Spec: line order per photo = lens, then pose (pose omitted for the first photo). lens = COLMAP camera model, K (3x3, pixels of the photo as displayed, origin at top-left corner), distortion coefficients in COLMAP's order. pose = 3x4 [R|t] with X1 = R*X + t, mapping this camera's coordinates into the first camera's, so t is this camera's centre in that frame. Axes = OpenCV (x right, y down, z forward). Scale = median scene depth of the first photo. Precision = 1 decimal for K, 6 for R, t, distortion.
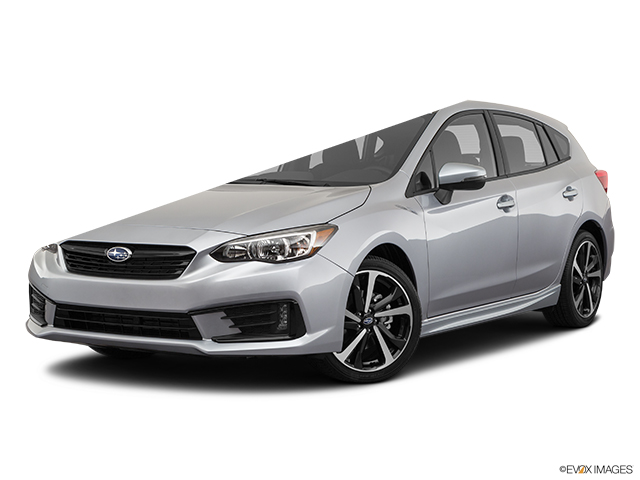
lens RADIAL K [[1387.8, 0, 313.3], [0, 1387.8, 241.3], [0, 0, 1]] dist [-0.108941, 0.000000]
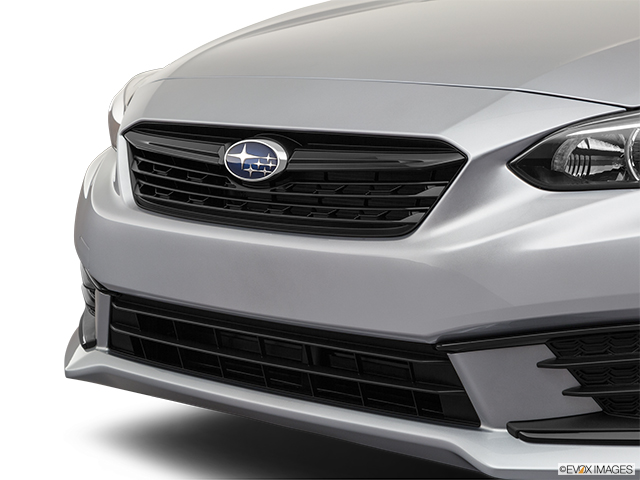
lens RADIAL K [[1852.5, 0, 319.3], [0, 1852.5, 241.8], [0, 0, 1]] dist [-0.155053, 0.000000]
pose [[0.966150, 0.026127, -0.256655, -0.006436], [-0.012822, 0.998492, 0.053375, 0.004855], [0.257663, -0.048278, 0.965028, 0.570708]]
